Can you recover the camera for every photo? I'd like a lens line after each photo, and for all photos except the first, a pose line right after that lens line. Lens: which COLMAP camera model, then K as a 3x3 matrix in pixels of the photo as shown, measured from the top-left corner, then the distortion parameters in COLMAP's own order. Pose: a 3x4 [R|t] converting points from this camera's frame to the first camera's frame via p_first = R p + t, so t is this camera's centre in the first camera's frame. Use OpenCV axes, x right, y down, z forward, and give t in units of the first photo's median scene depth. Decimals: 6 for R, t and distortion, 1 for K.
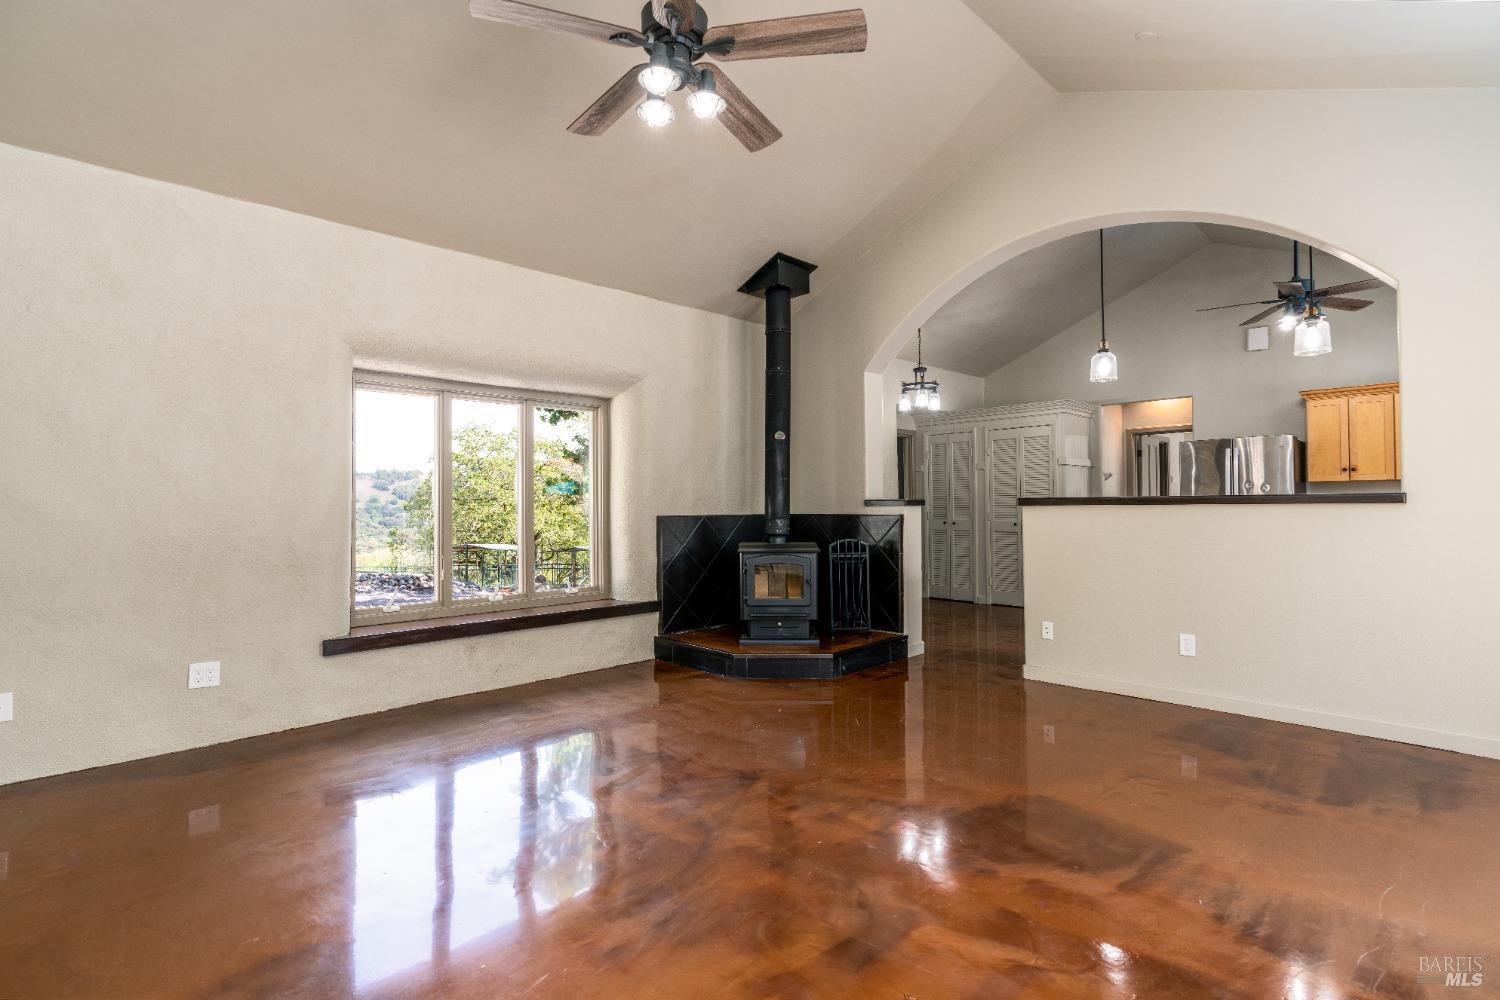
lens RADIAL K [[705.0, 0, 739.9], [0, 705.0, 500.3], [0, 0, 1]] dist [-0.003447, 0.000034]
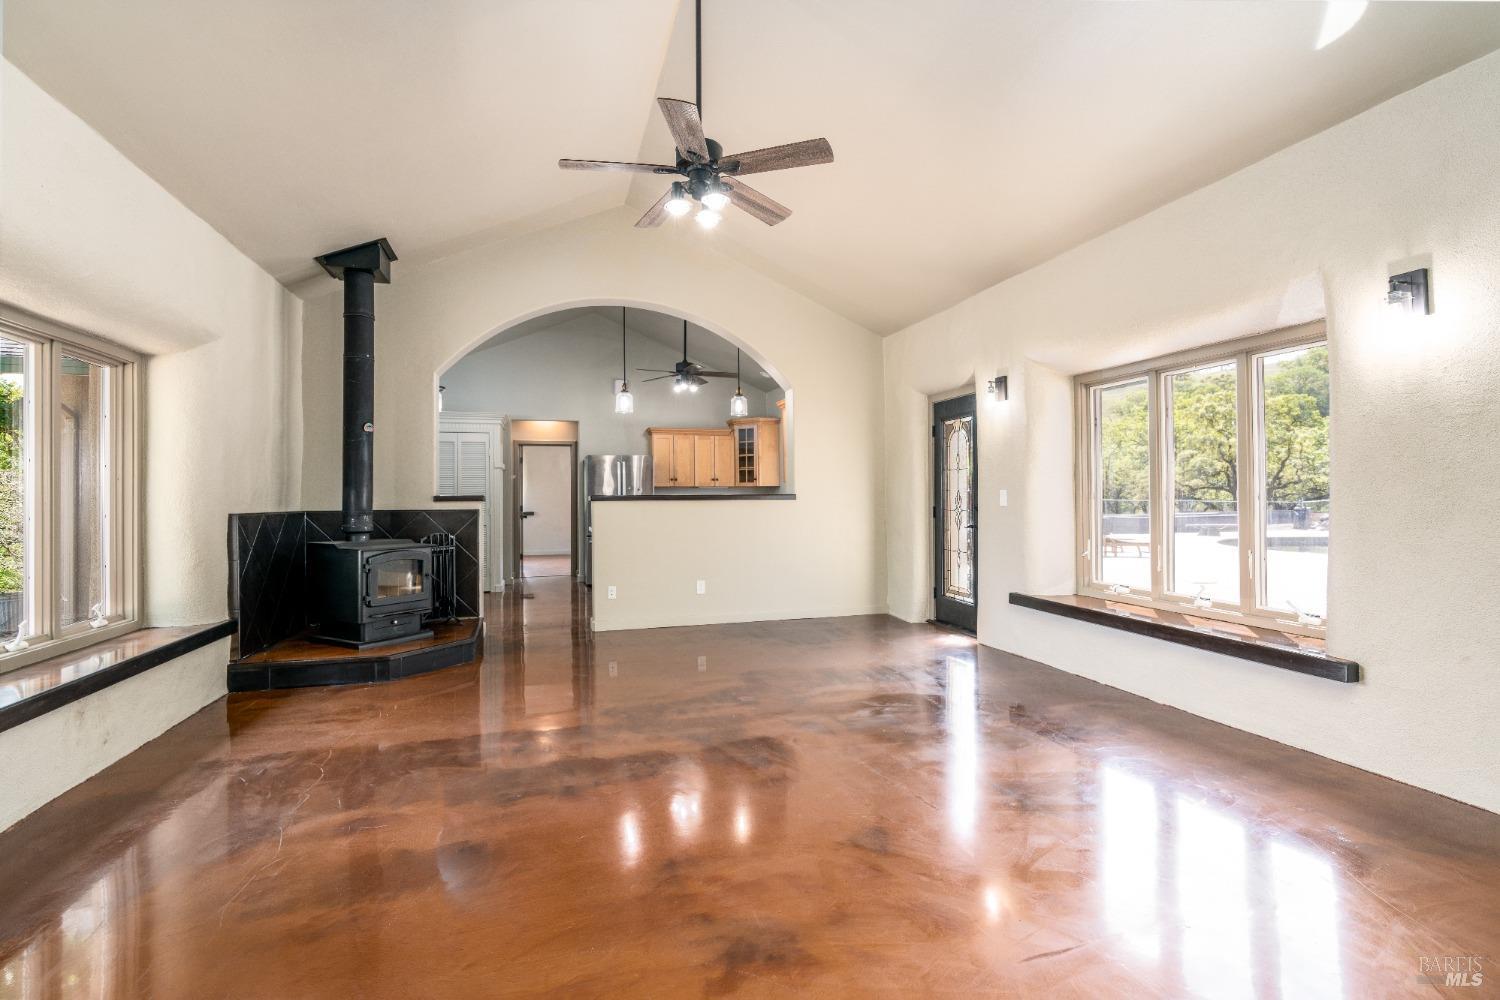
lens RADIAL K [[705.0, 0, 751.0], [0, 705.0, 486.1], [0, 0, 1]] dist [-0.003447, 0.000034]
pose [[0.470833, 0.019968, 0.881996, -0.541911], [-0.000675, 0.999752, -0.022274, 0.008368], [-0.882222, 0.009892, 0.470729, 0.105556]]
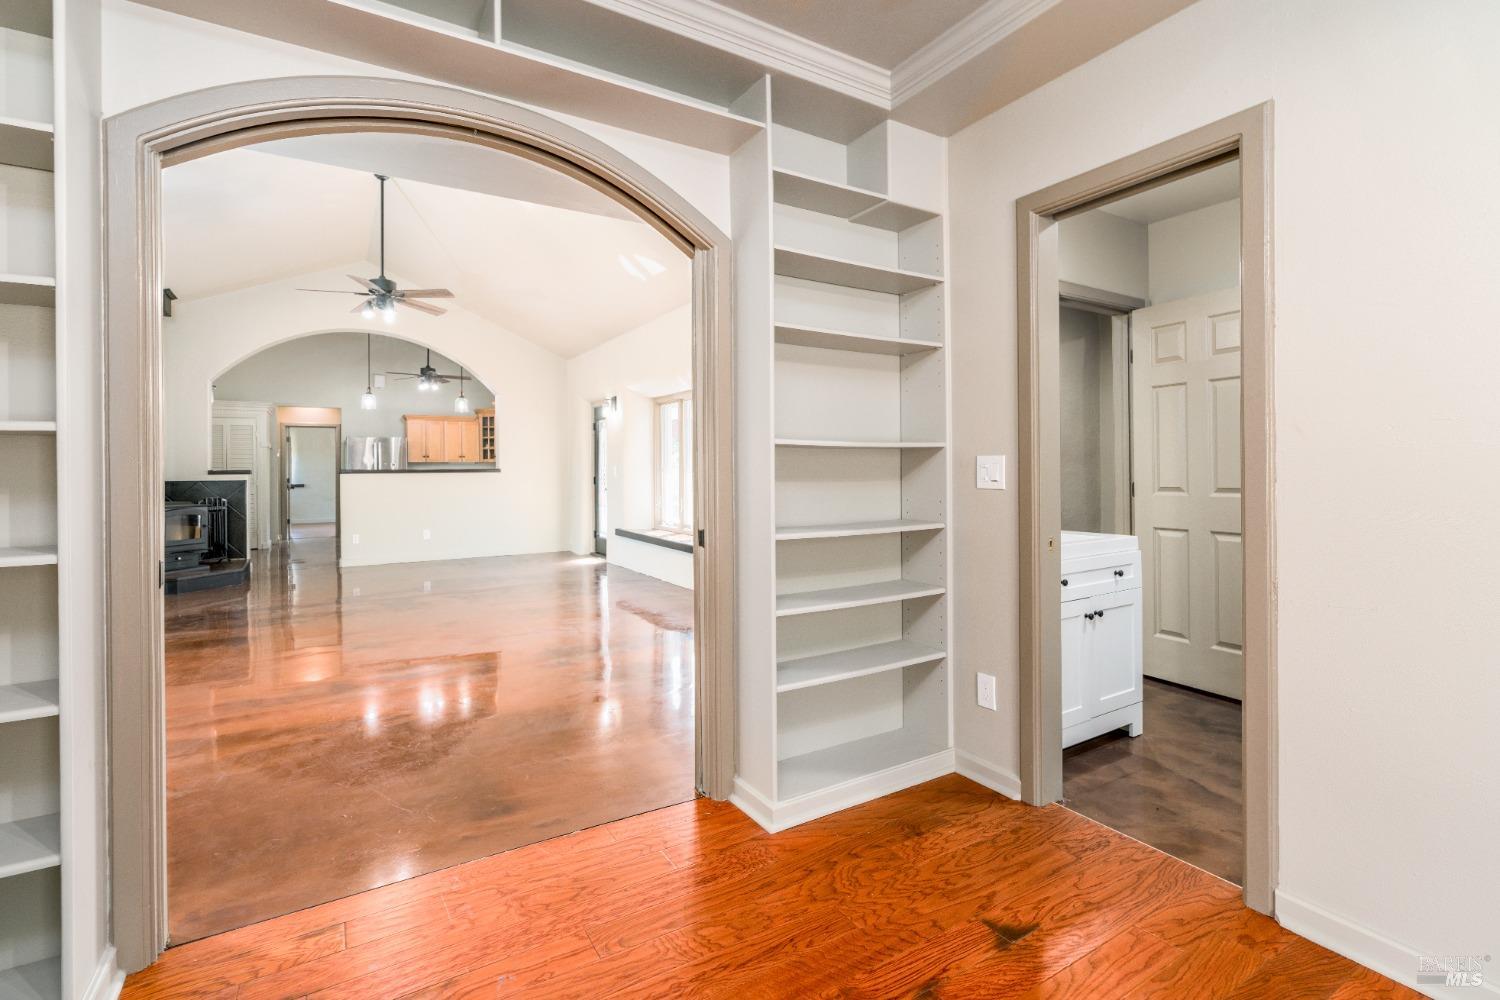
lens RADIAL K [[686.8, 0, 748.4], [0, 686.8, 468.5], [0, 0, 1]] dist [-0.011347, 0.005273]
pose [[0.224717, 0.008091, 0.974390, -0.960176], [0.001816, 0.999960, -0.008722, 0.010305], [-0.974422, 0.003730, 0.224694, -0.383304]]
